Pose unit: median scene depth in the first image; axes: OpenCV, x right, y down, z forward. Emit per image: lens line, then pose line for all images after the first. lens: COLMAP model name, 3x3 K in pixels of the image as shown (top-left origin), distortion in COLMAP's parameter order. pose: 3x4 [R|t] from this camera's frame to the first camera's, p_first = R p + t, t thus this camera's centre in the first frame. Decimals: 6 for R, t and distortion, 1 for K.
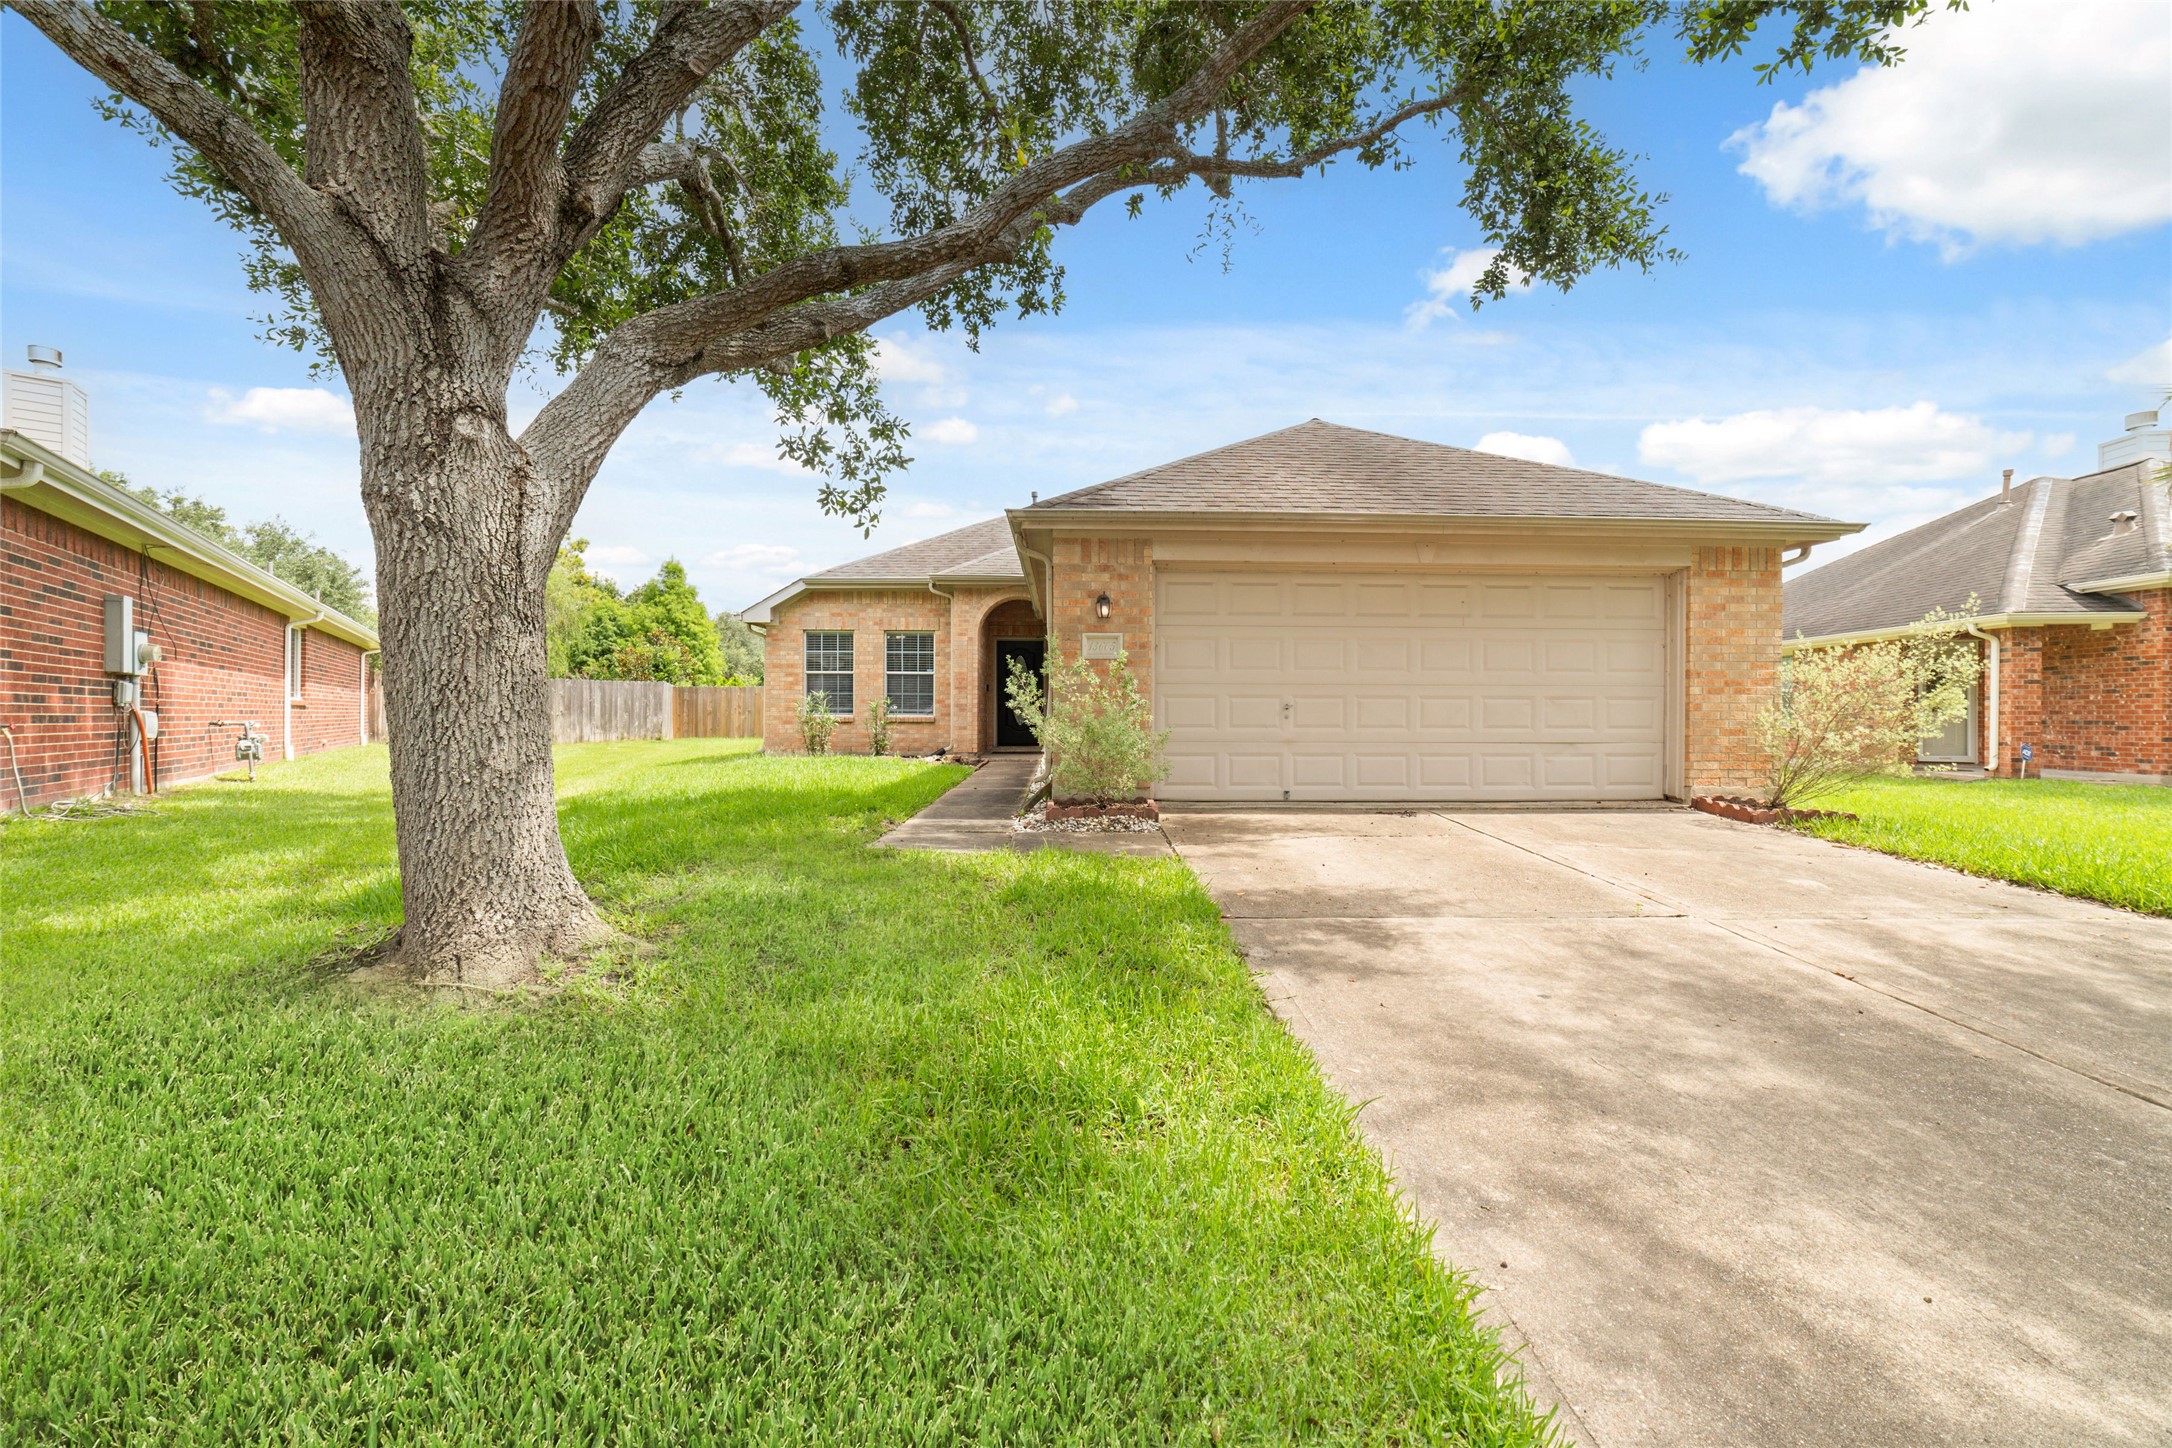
lens RADIAL K [[831.0, 0, 1088.4], [0, 831.0, 717.8], [0, 0, 1]] dist [-0.026578, 0.005670]
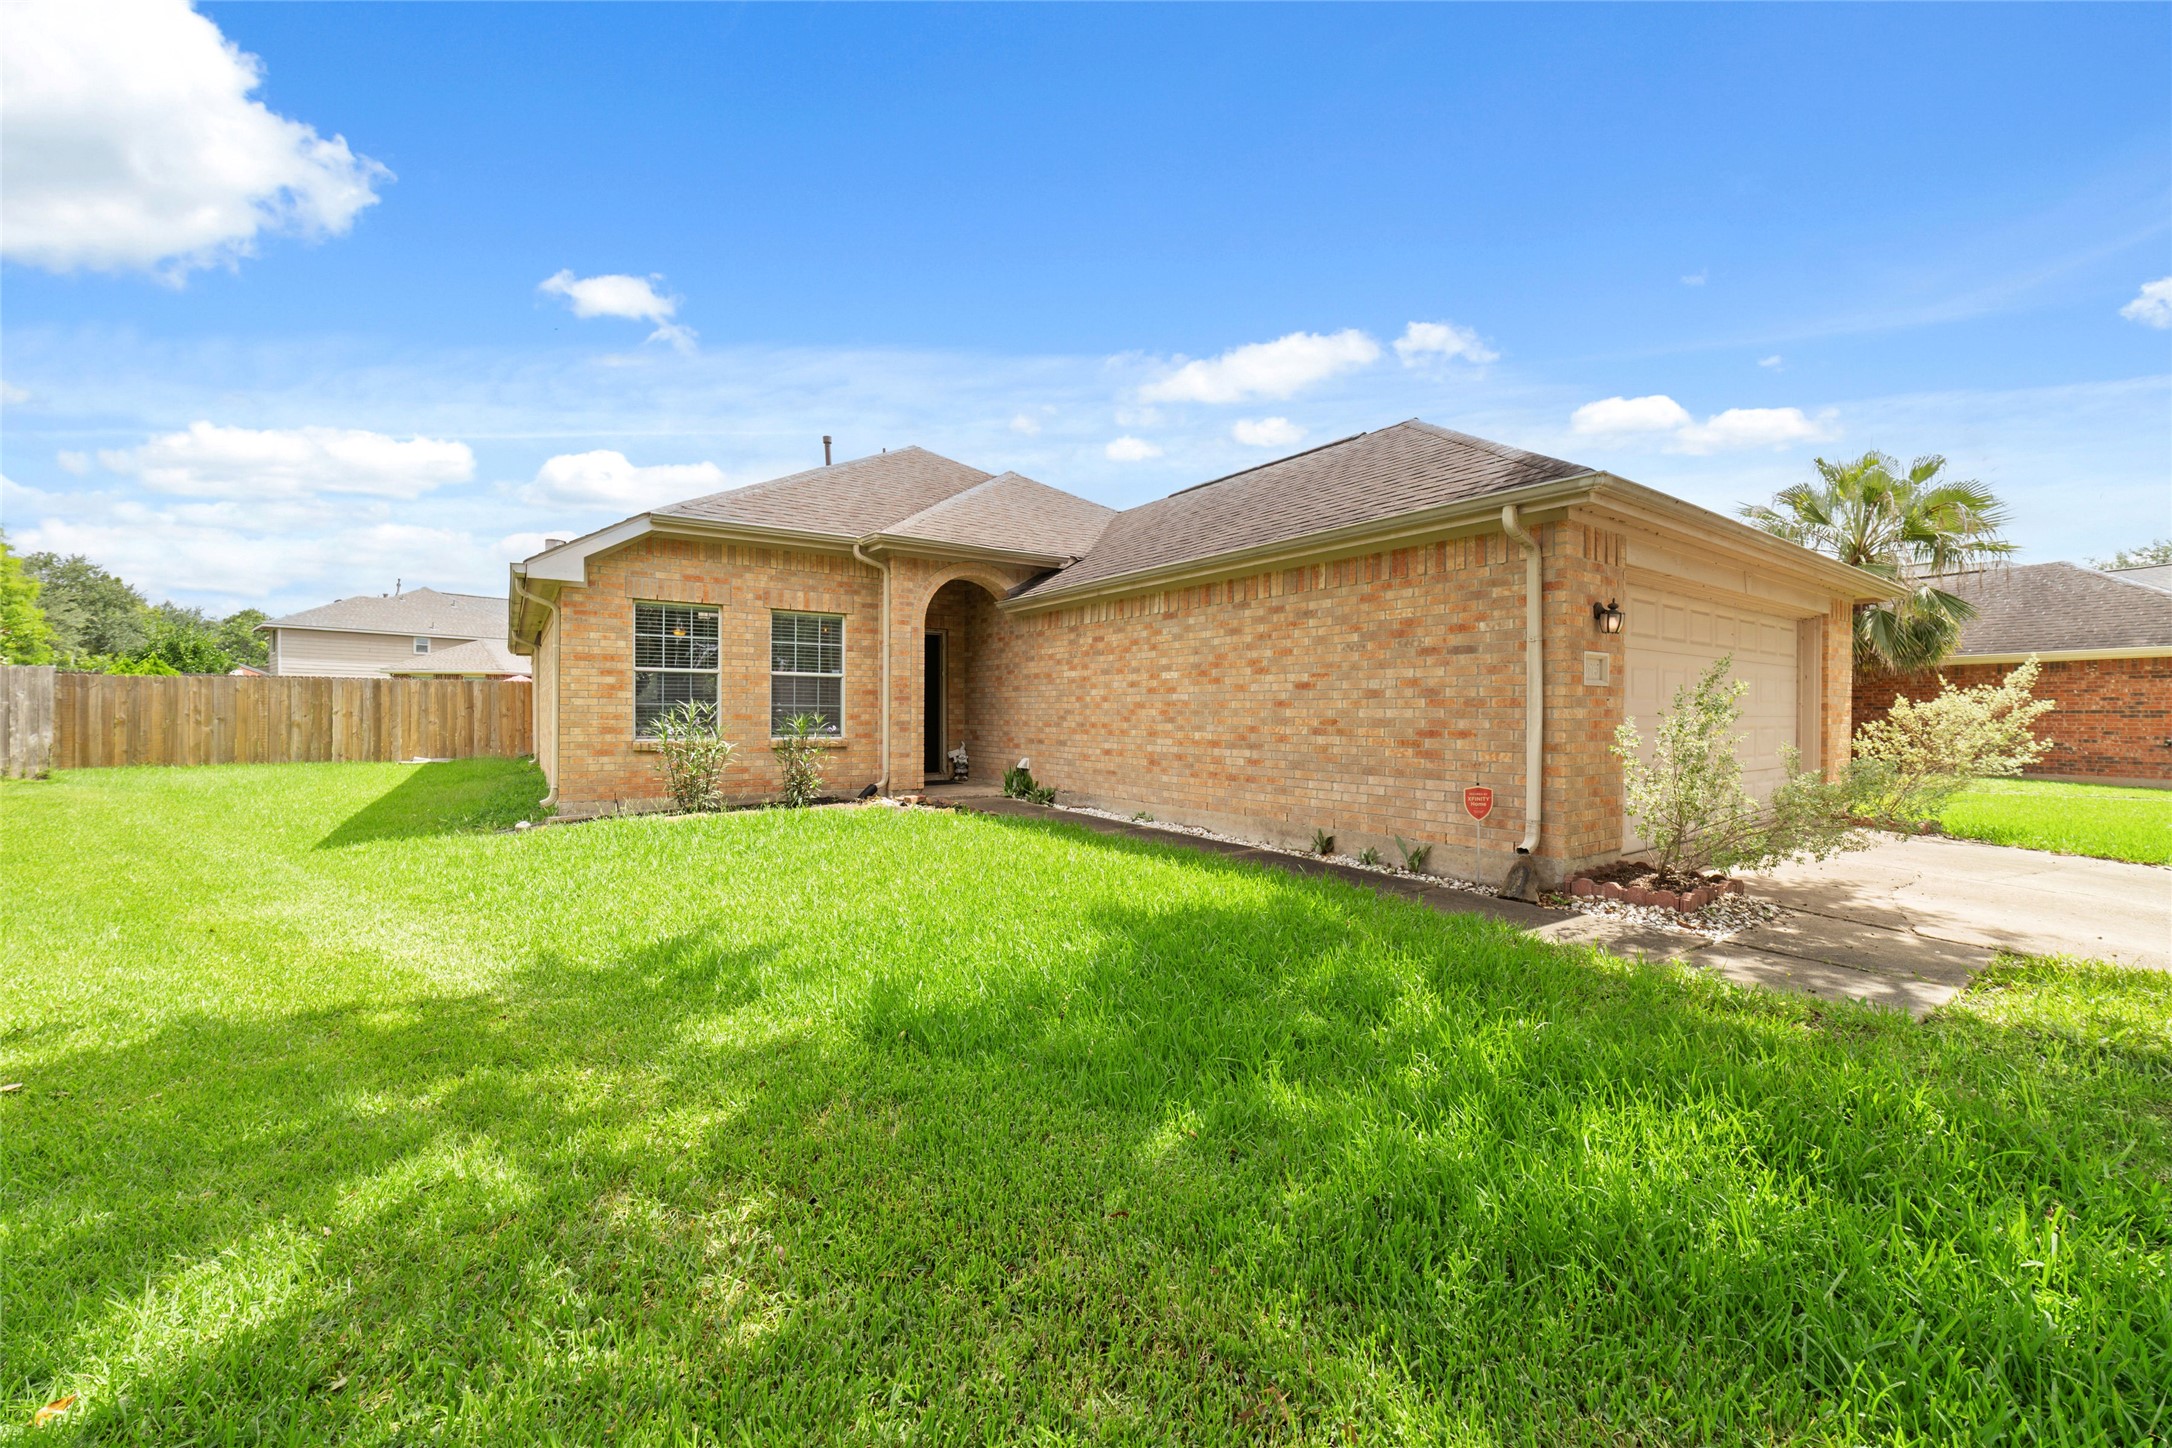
lens RADIAL K [[831.0, 0, 1088.4], [0, 831.0, 717.8], [0, 0, 1]] dist [-0.026578, 0.005670]
pose [[0.830756, -0.004557, 0.556618, -0.402480], [0.000891, 0.999976, 0.006858, -0.023267], [-0.556636, -0.005201, 0.830741, 0.314371]]
